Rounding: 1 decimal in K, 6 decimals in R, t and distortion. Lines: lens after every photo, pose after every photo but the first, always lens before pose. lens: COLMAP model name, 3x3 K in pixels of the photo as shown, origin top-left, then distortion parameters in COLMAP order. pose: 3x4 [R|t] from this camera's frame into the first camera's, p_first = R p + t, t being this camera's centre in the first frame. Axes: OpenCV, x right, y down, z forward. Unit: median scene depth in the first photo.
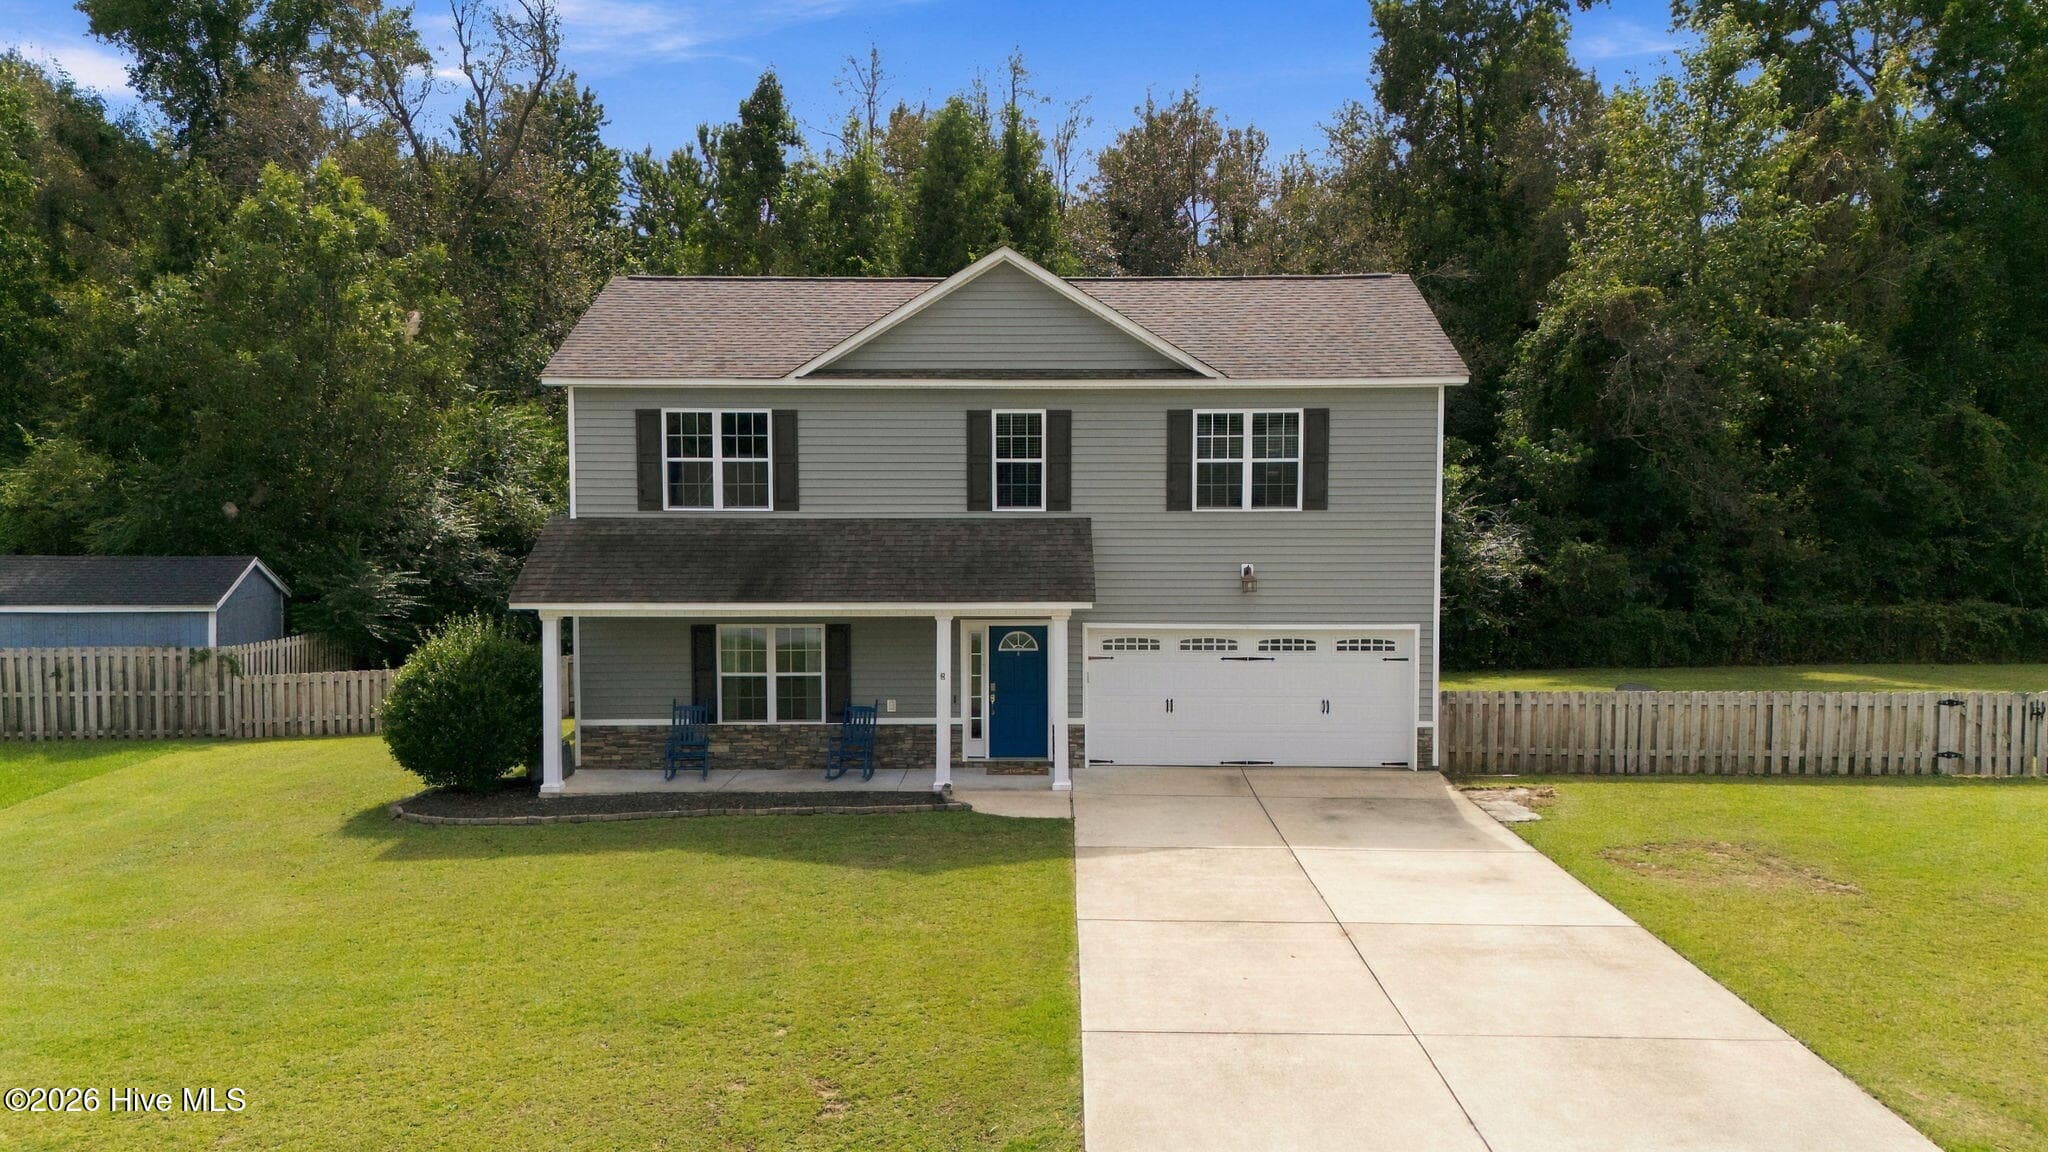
lens RADIAL K [[1488.7, 0, 1024.0], [0, 1488.7, 576.0], [0, 0, 1]] dist [0.109816, -0.125034]
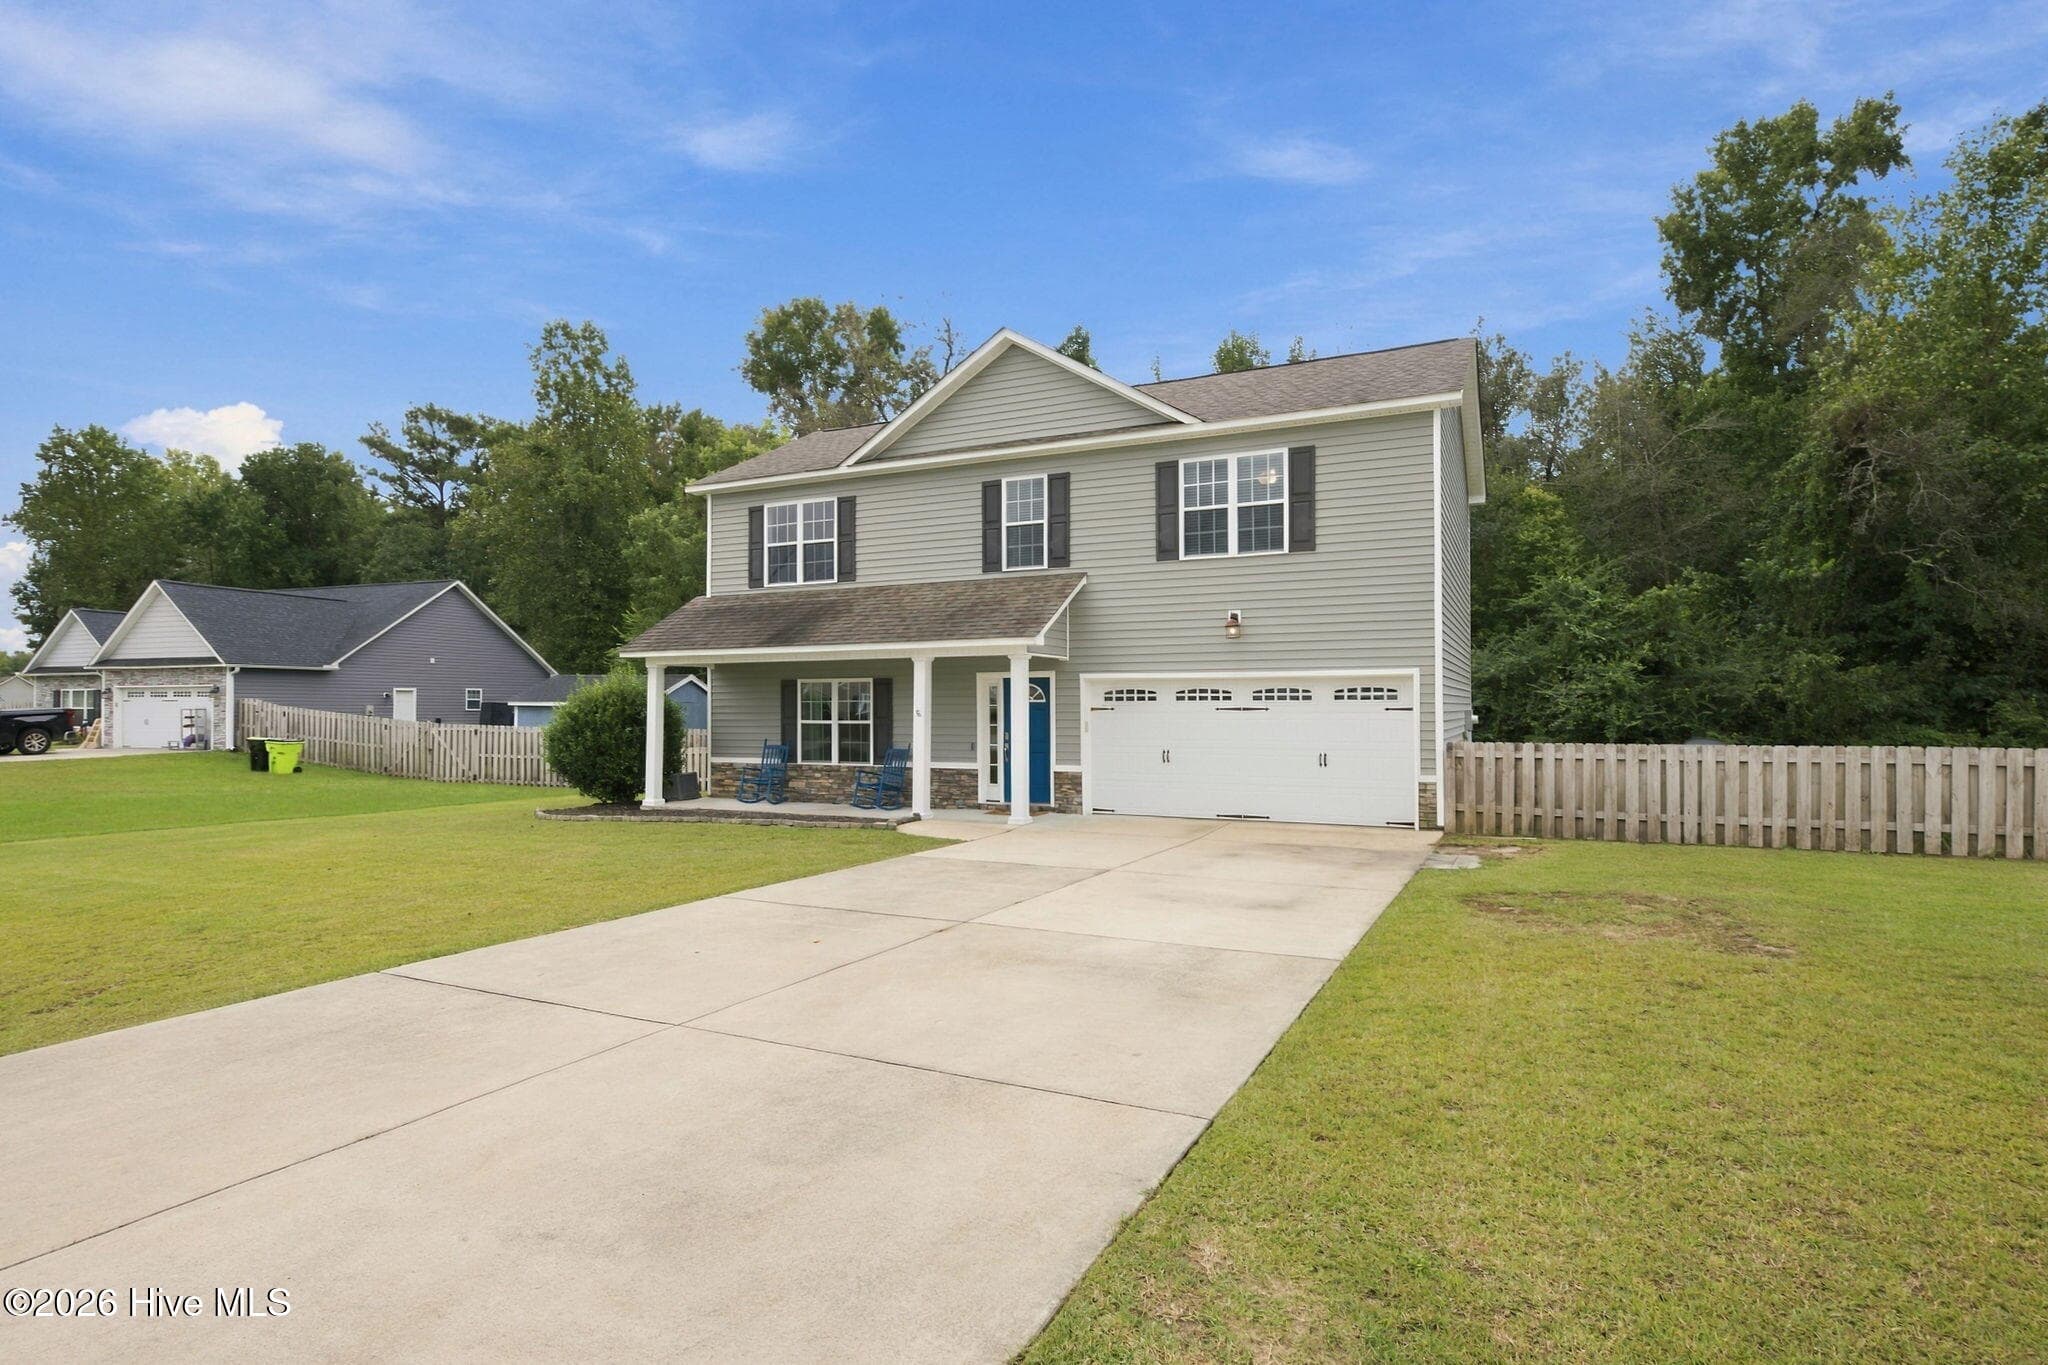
lens RADIAL K [[1038.6, 0, 1036.7], [0, 1038.6, 694.7], [0, 0, 1]] dist [-0.003433, -0.000068]
pose [[0.906508, -0.007331, -0.422124, 0.319374], [-0.022983, 0.997510, -0.066678, 0.095692], [0.421562, 0.070146, 0.904082, 0.332723]]
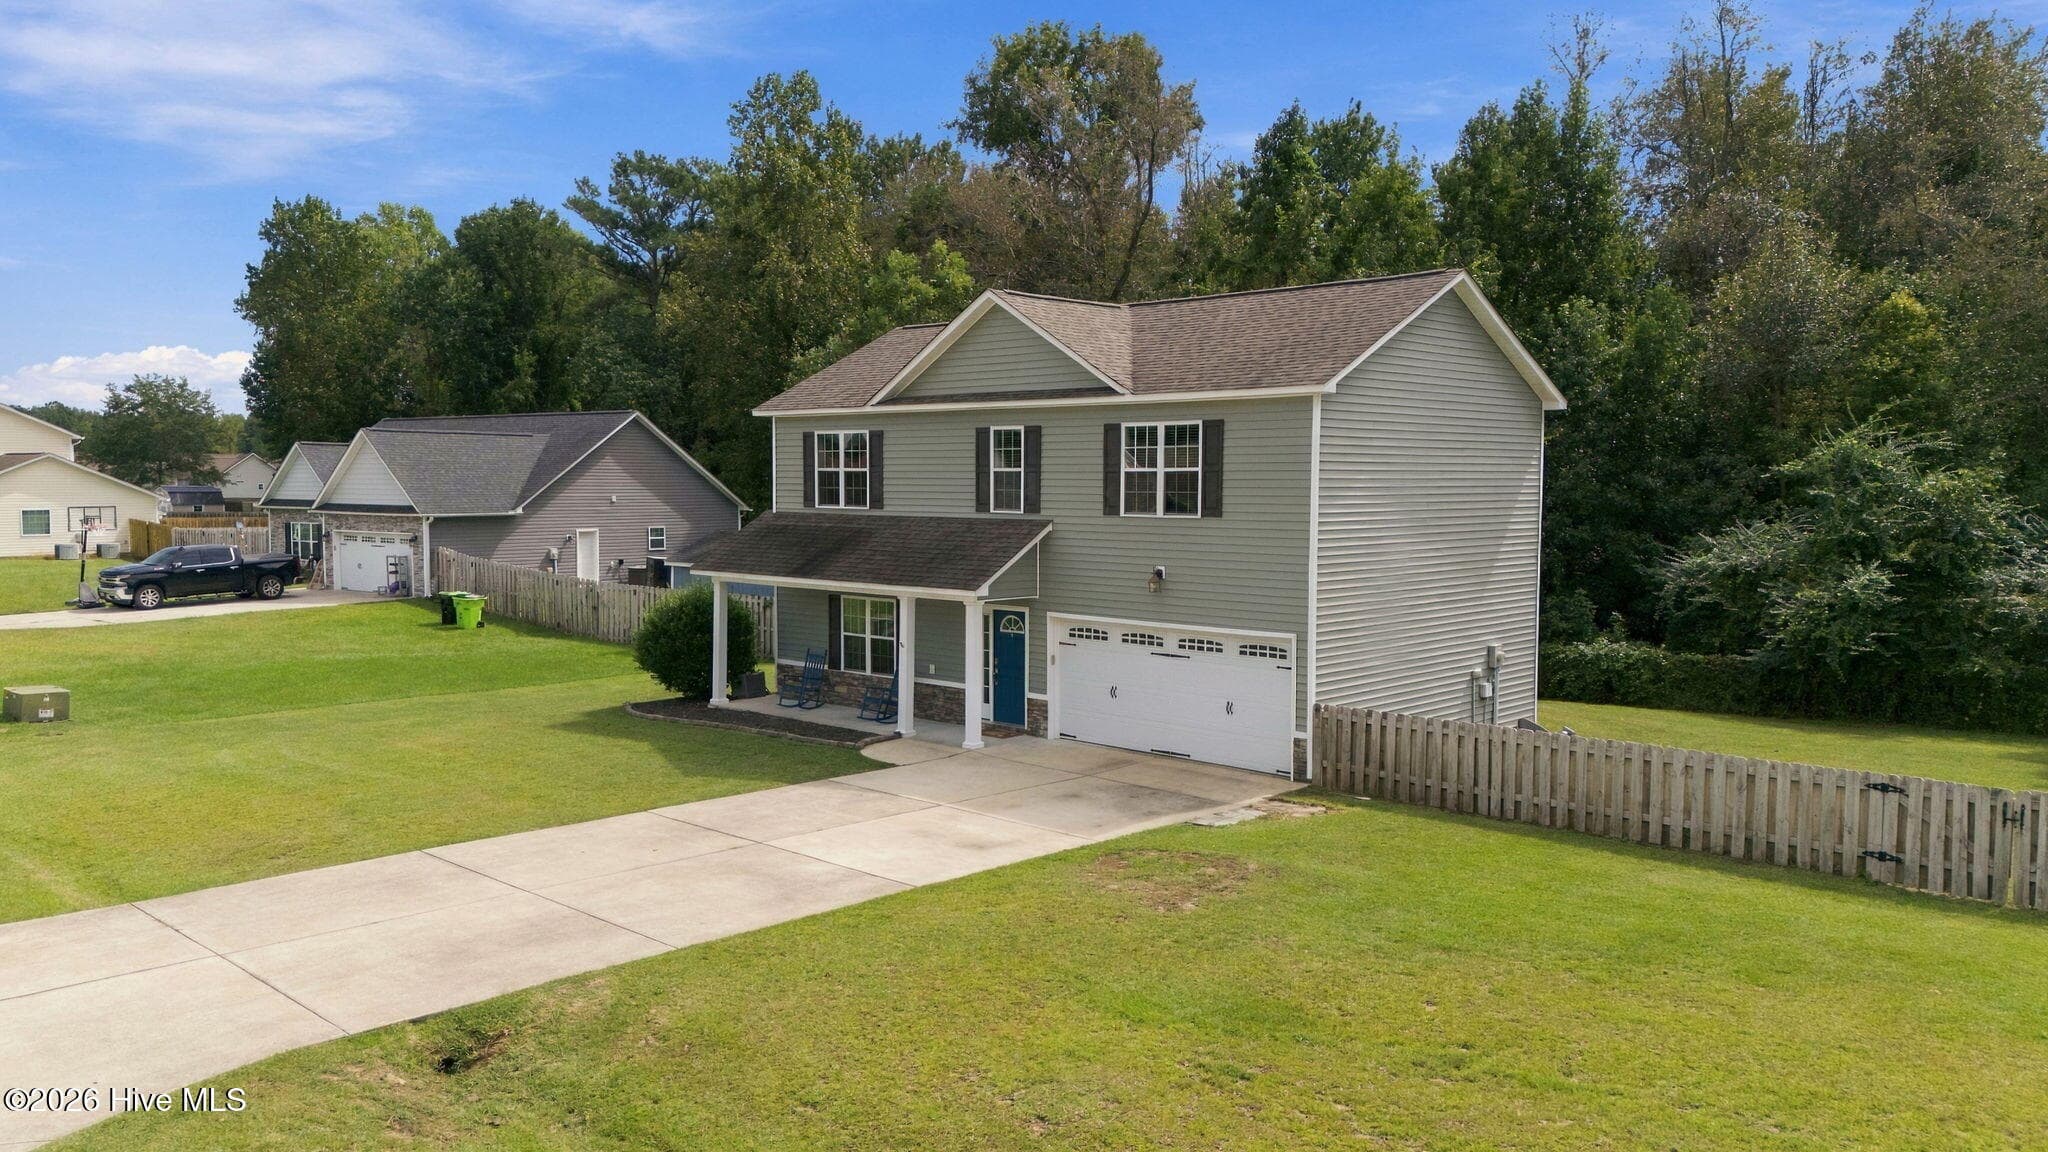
lens RADIAL K [[1488.7, 0, 1024.0], [0, 1488.7, 576.0], [0, 0, 1]] dist [0.109816, -0.125034]
pose [[0.734966, 0.047693, -0.676424, 0.801232], [-0.044786, 0.998760, 0.021758, -0.019941], [0.676623, 0.014303, 0.736191, 0.146043]]
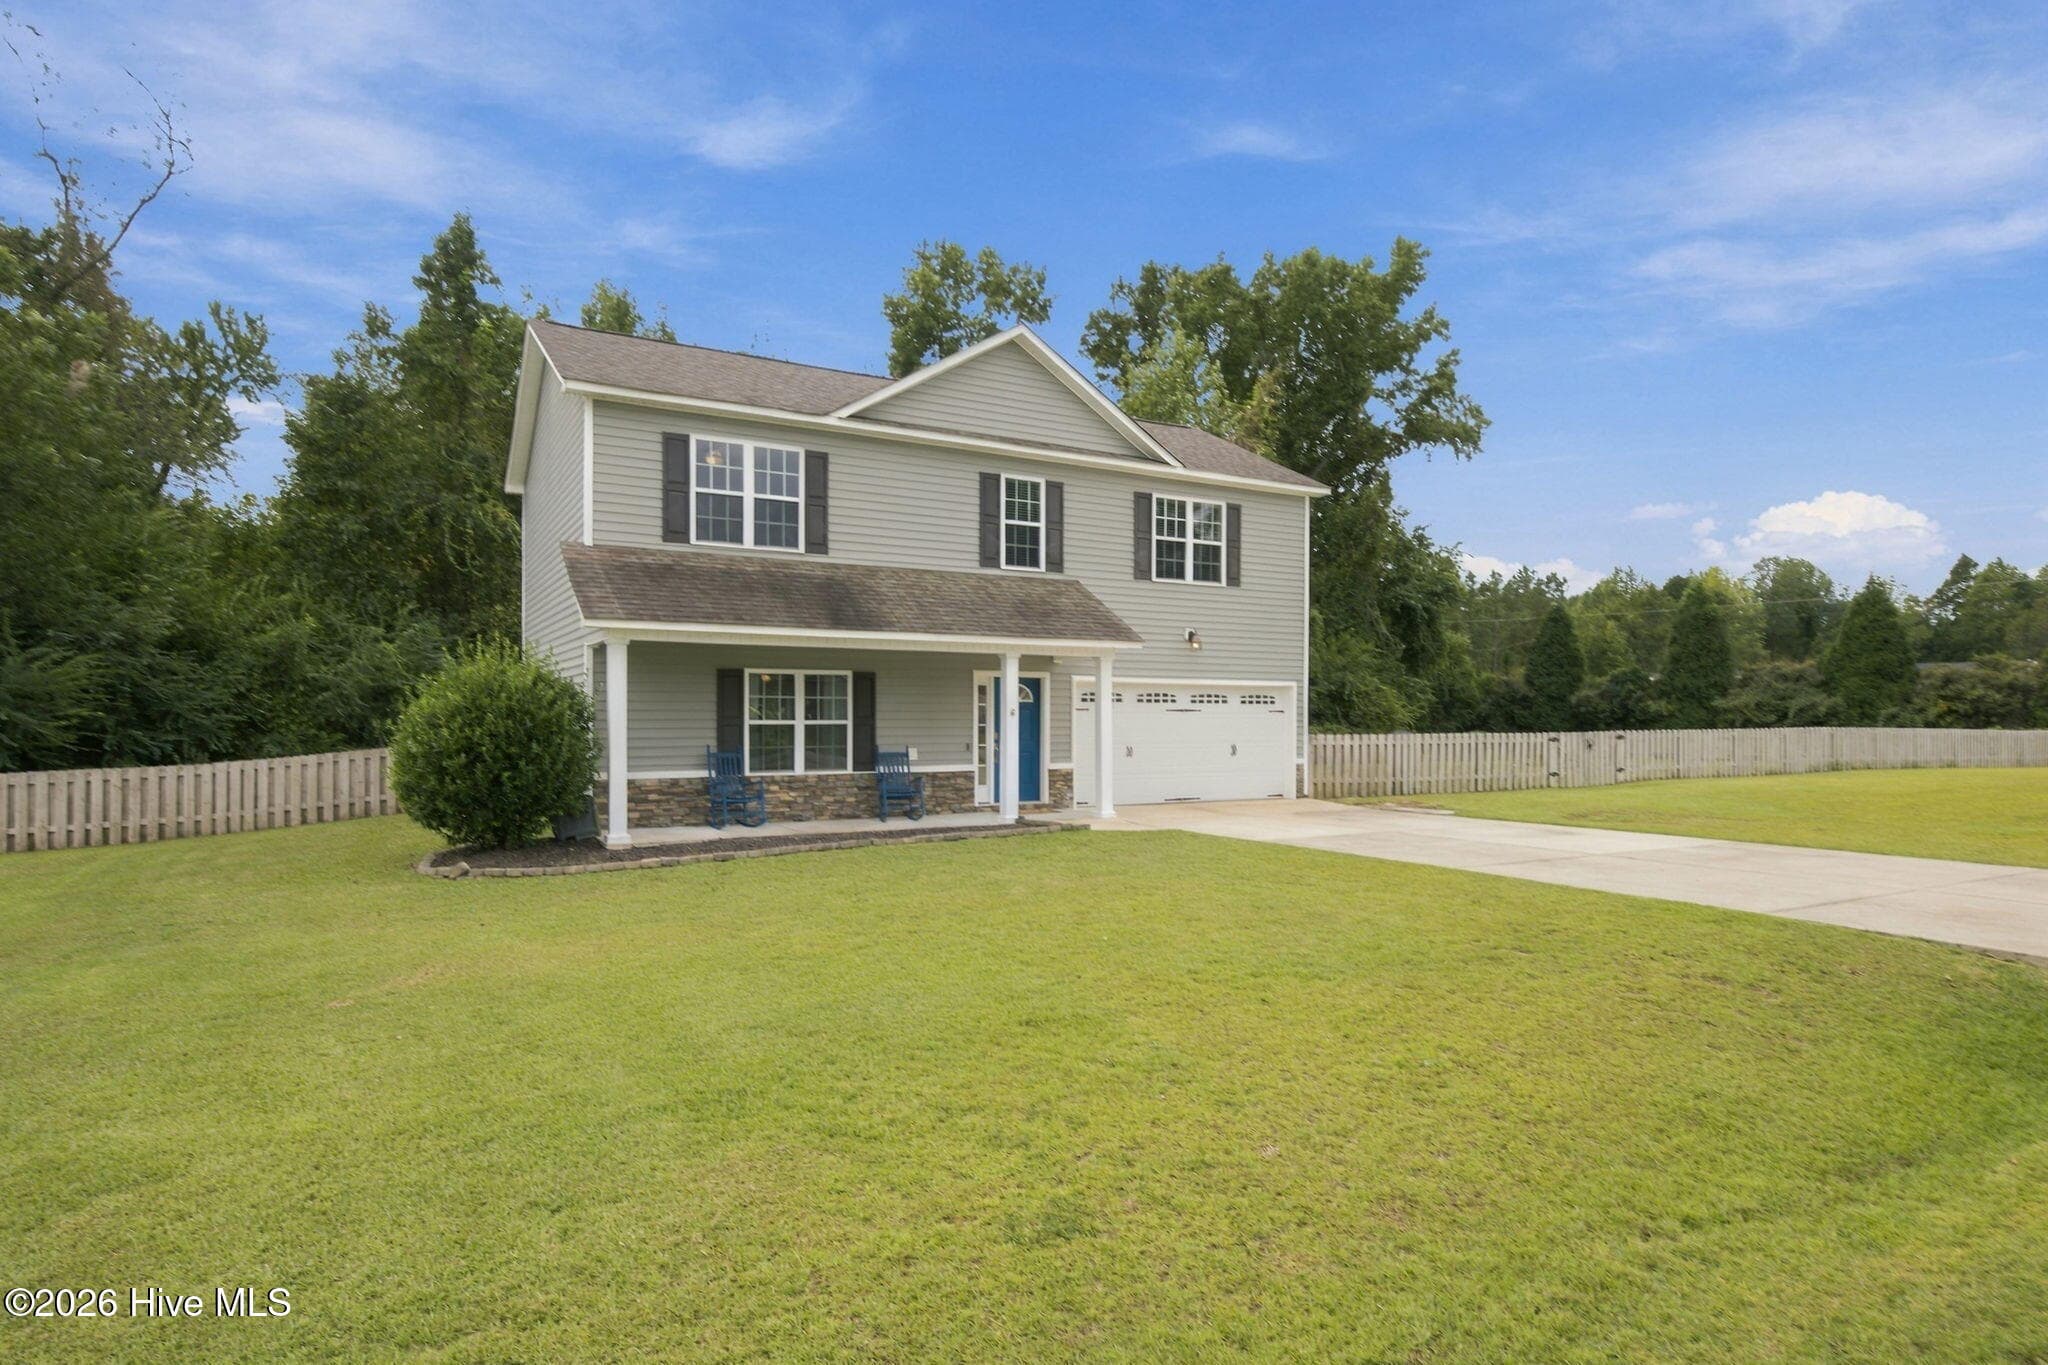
lens RADIAL K [[1108.3, 0, 1012.1], [0, 1108.3, 722.5], [0, 0, 1]] dist [-0.000657, 0.001511]
pose [[0.864280, 0.000651, 0.503011, -0.413319], [0.024301, 0.998777, -0.043046, 0.100779], [-0.502424, 0.049428, 0.863207, 0.315860]]
